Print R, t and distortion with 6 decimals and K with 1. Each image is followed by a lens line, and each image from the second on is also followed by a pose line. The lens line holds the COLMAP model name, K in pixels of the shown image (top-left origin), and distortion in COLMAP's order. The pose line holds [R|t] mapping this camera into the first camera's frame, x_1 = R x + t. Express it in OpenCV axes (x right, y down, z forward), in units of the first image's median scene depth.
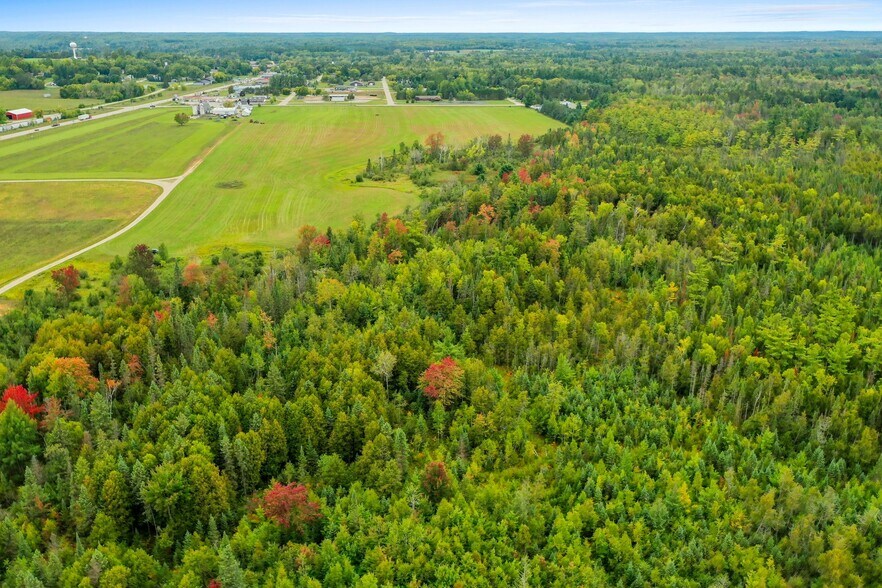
lens RADIAL K [[719.3, 0, 441.0], [0, 719.3, 294.0], [0, 0, 1]] dist [-0.000736, 0.002652]
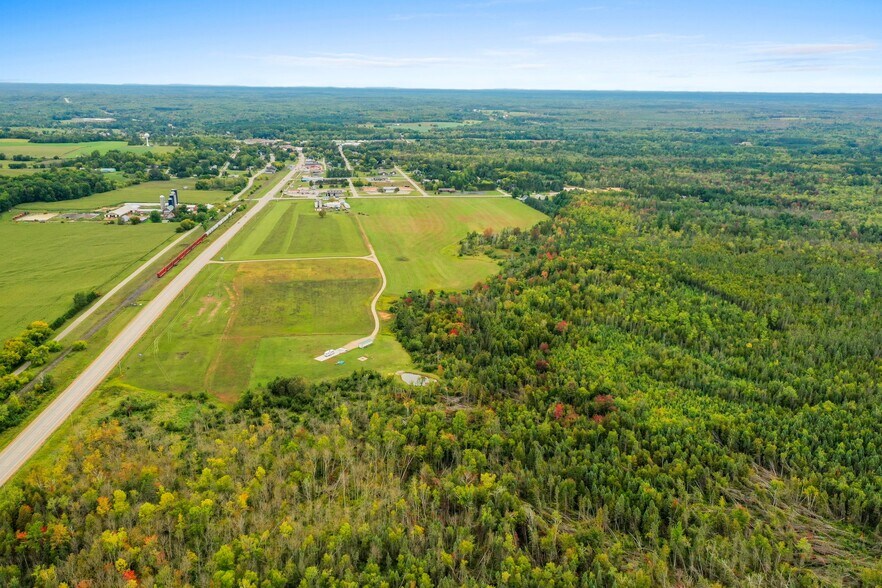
lens RADIAL K [[719.3, 0, 441.0], [0, 719.3, 294.0], [0, 0, 1]] dist [-0.000736, 0.002652]
pose [[0.994016, -0.014085, 0.108324, -0.460758], [0.019875, 0.998420, -0.052558, 0.062774], [-0.107413, 0.054397, 0.992725, -1.160081]]
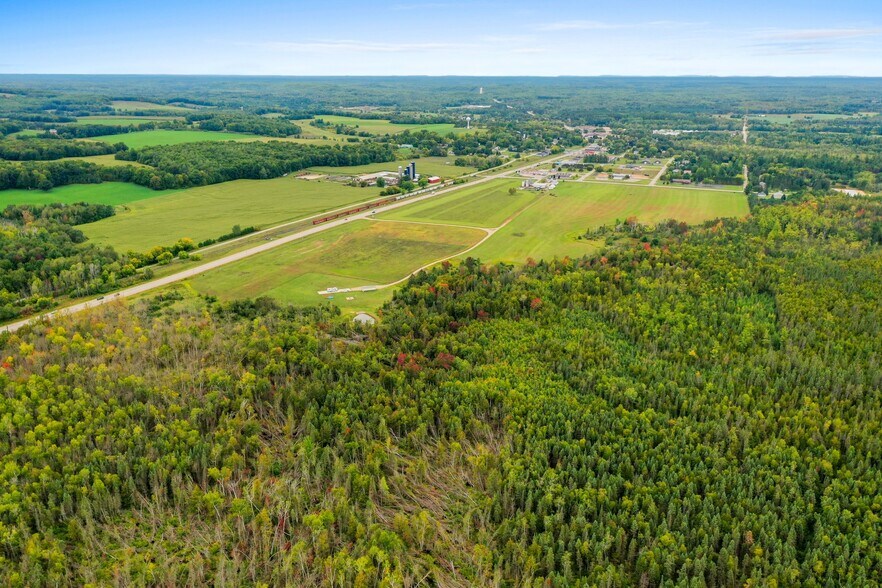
lens RADIAL K [[719.3, 0, 441.0], [0, 719.3, 294.0], [0, 0, 1]] dist [-0.000736, 0.002652]
pose [[0.880745, 0.142090, -0.451772, 0.566360], [-0.159907, 0.987131, -0.001275, 0.071260], [0.445777, 0.073364, 0.892132, -1.138219]]
